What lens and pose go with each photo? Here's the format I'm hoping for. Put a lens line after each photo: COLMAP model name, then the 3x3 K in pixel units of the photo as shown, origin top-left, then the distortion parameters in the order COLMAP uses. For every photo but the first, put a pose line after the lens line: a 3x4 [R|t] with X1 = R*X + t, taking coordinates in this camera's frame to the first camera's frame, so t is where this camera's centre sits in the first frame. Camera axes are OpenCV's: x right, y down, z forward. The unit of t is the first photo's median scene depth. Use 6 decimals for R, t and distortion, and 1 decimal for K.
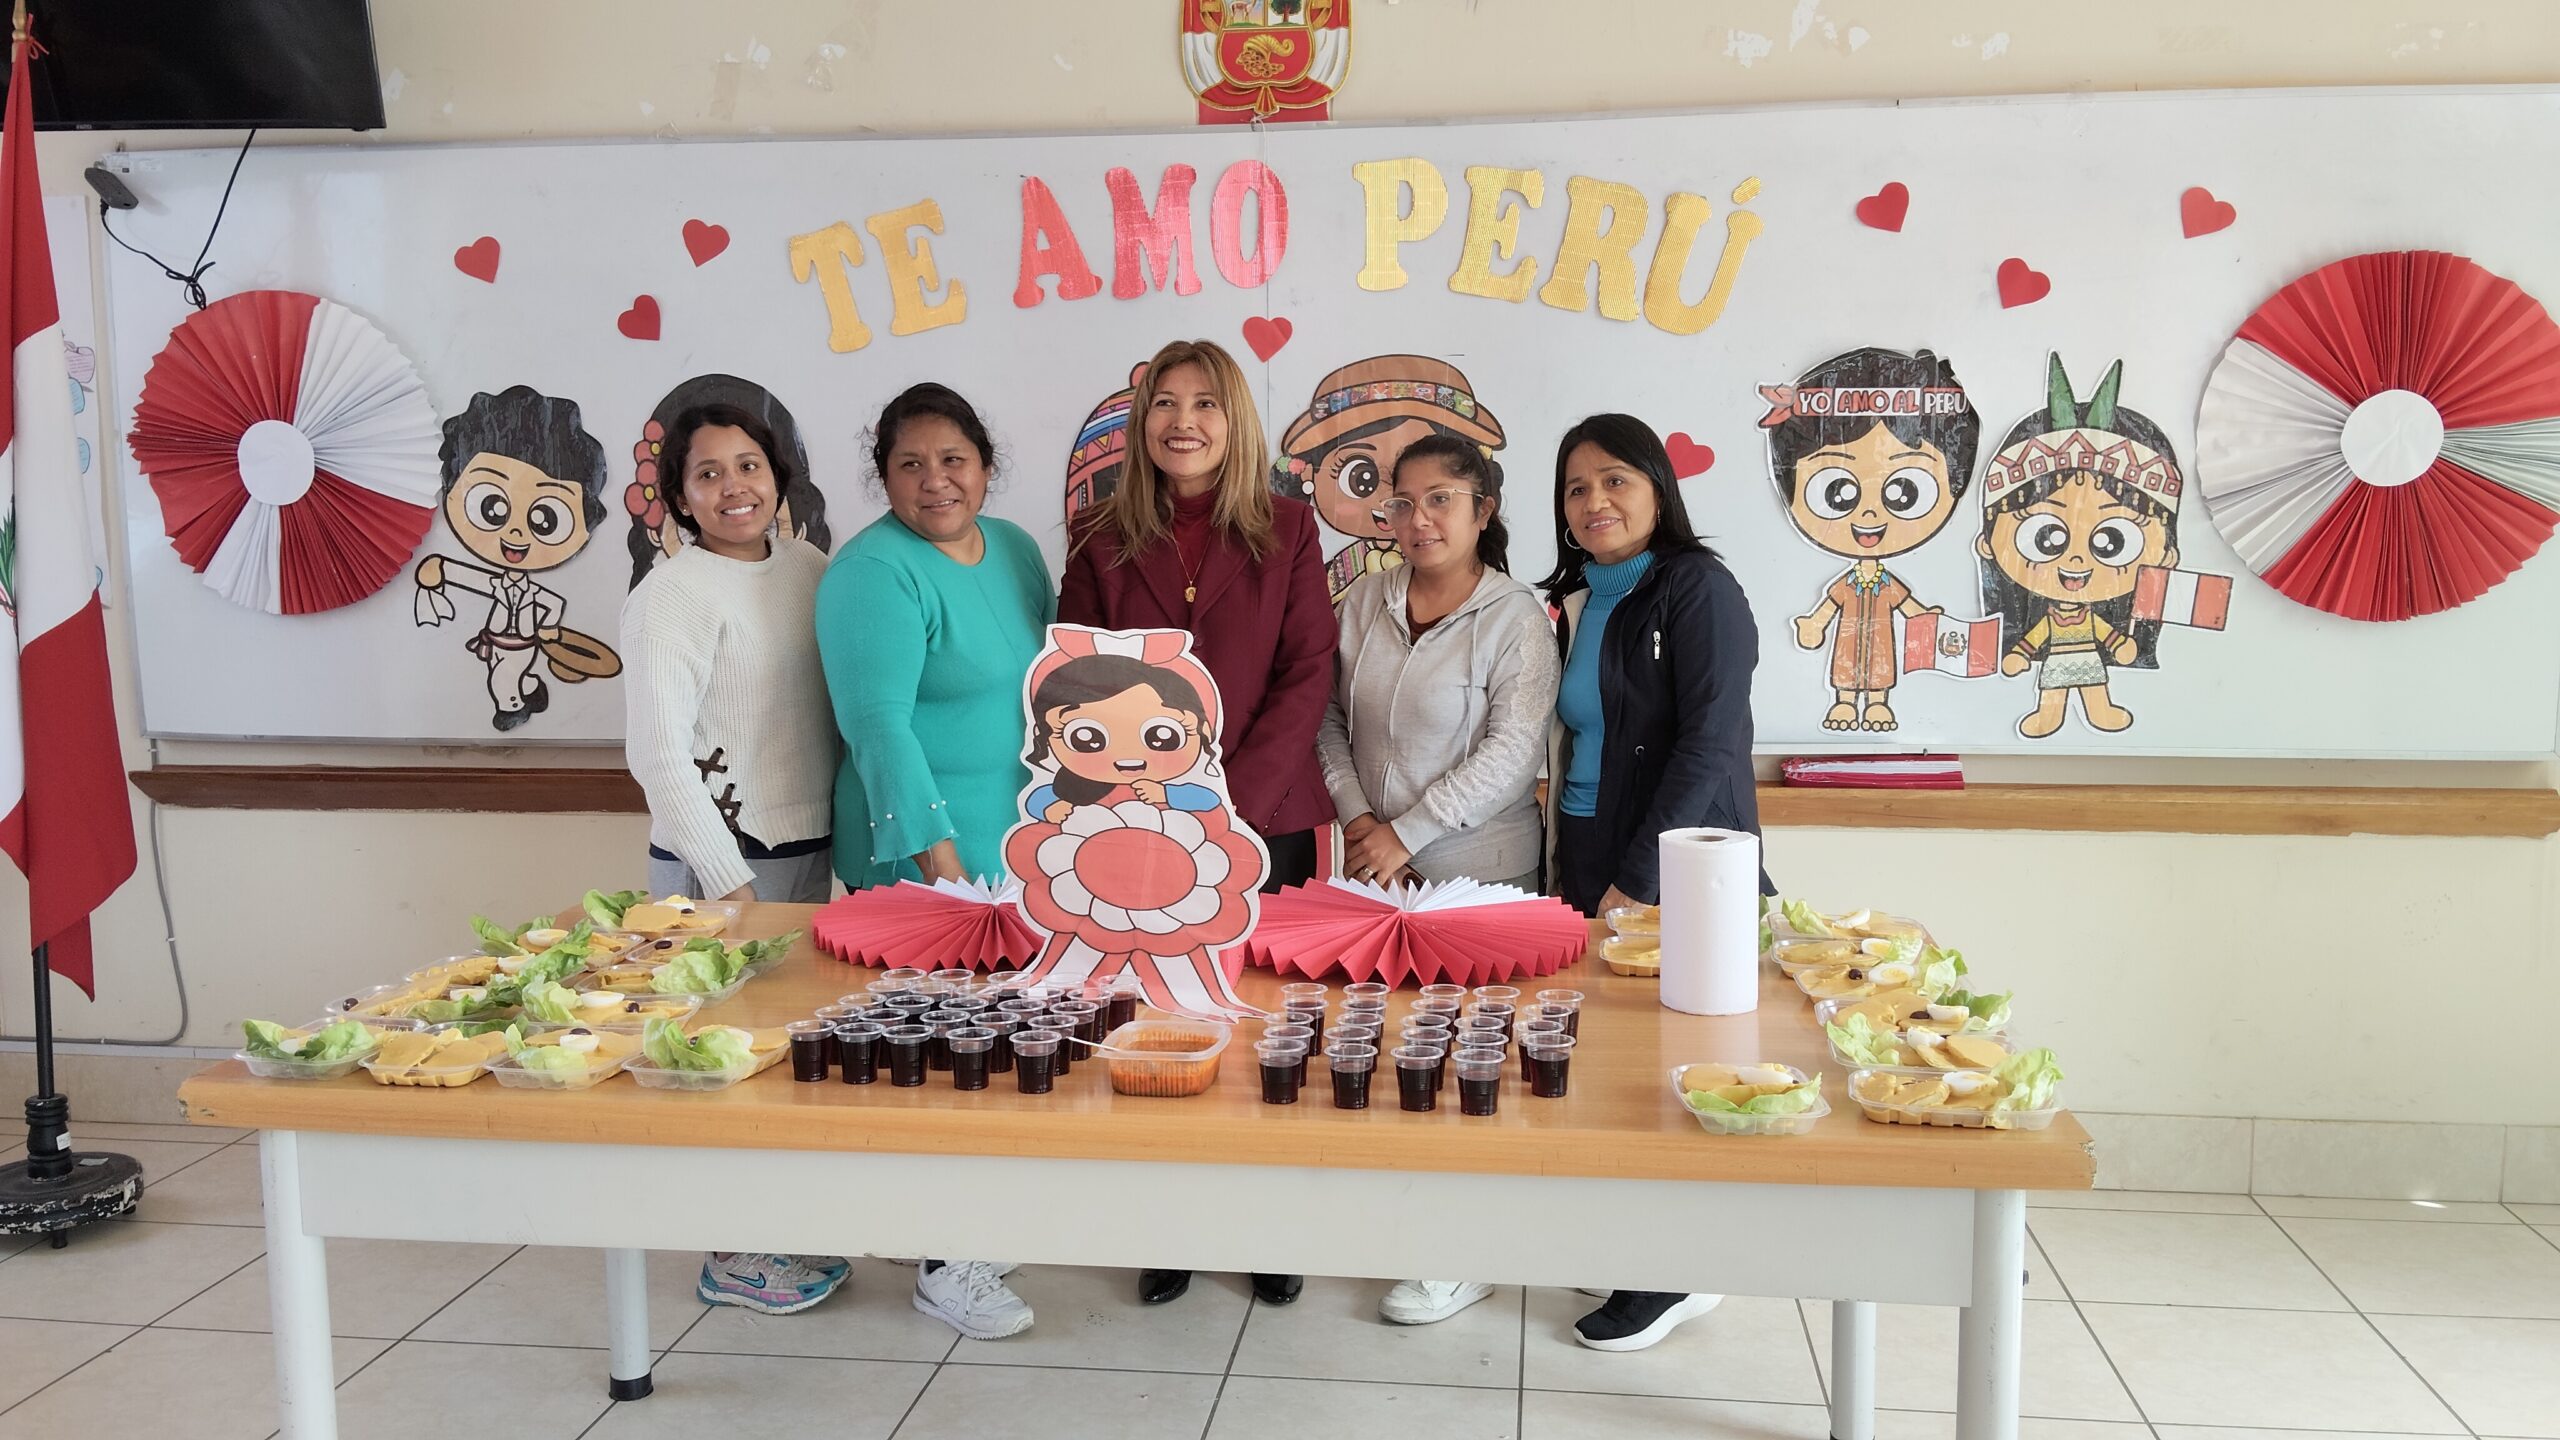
lens RADIAL K [[2057.0, 0, 1280.0], [0, 2057.0, 720.0], [0, 0, 1]] dist [0.105031, -0.190781]
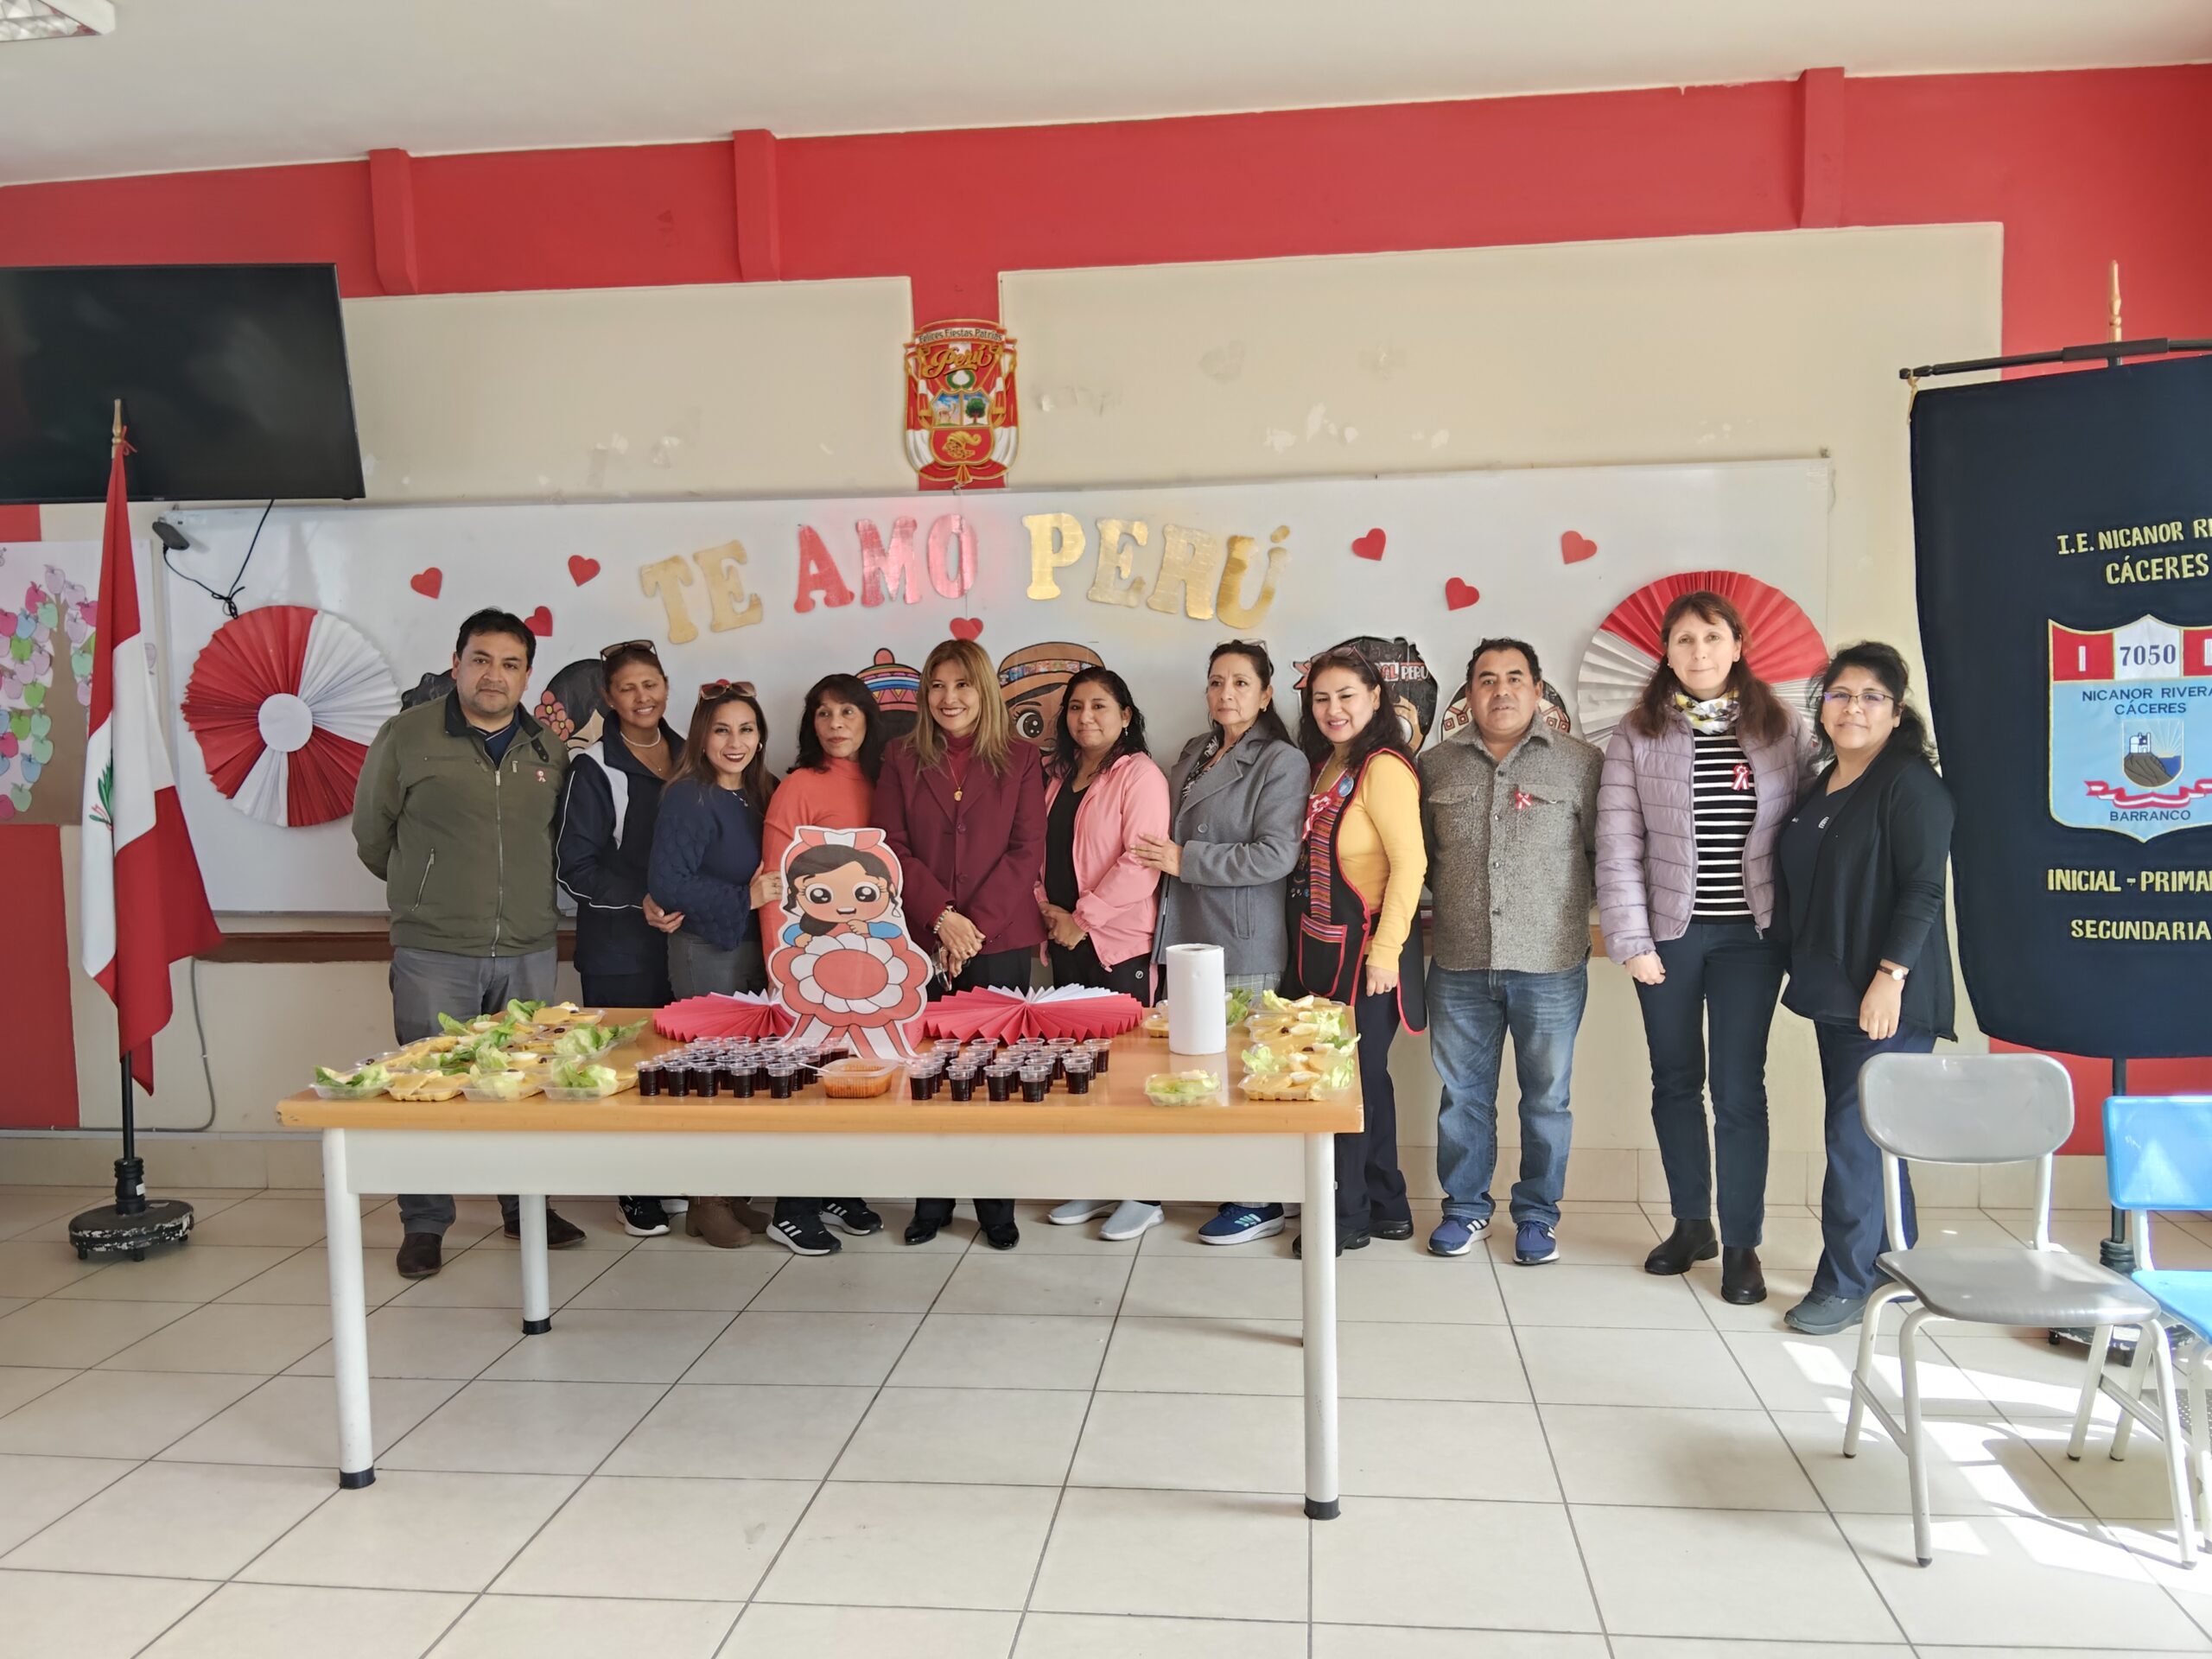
lens RADIAL K [[1797.1, 0, 1117.7], [0, 1797.1, 831.1], [0, 0, 1]] dist [0.108509, -0.194605]
pose [[0.999715, -0.012954, 0.020058, 0.078469], [0.013786, 0.999025, -0.041933, 0.014549], [-0.019495, 0.042197, 0.998919, -0.302208]]
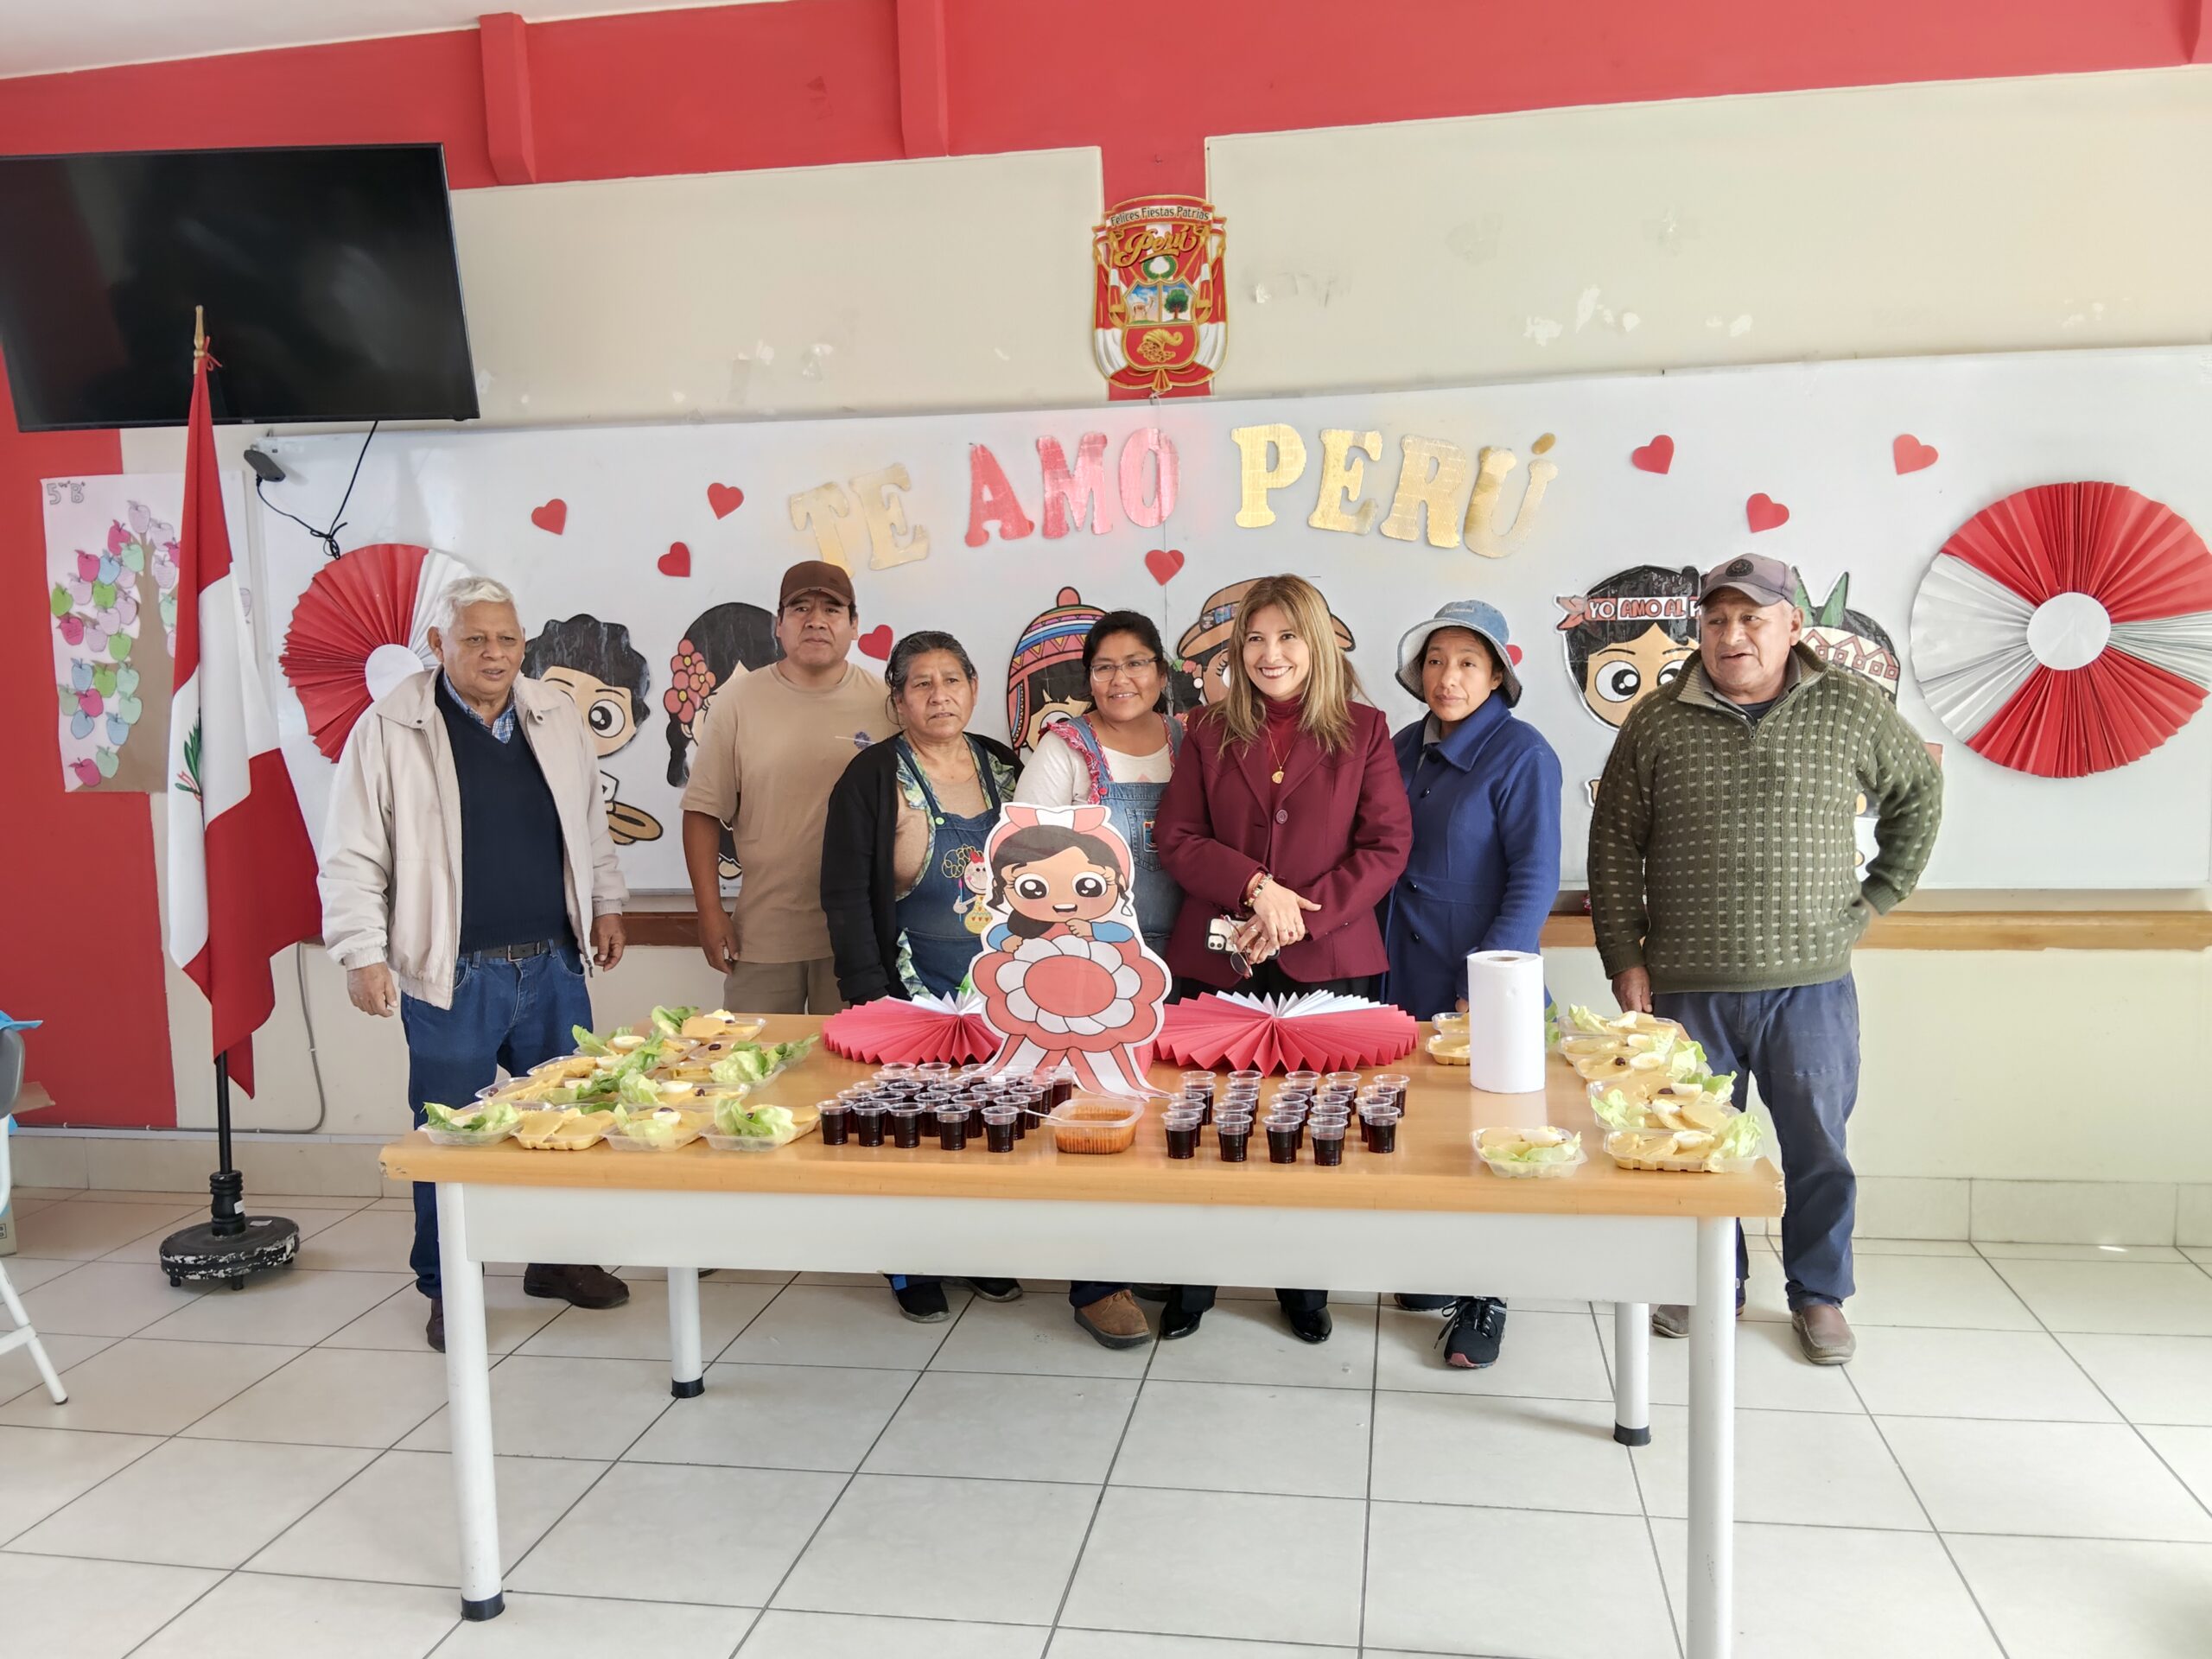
lens RADIAL K [[1786.0, 0, 1108.1], [0, 1786.0, 834.0], [0, 0, 1]] dist [0.107562, -0.197856]
pose [[0.999098, -0.013389, -0.040308, 0.001396], [0.012863, 0.999829, -0.013286, -0.006853], [0.040479, 0.012756, 0.999099, -0.102516]]
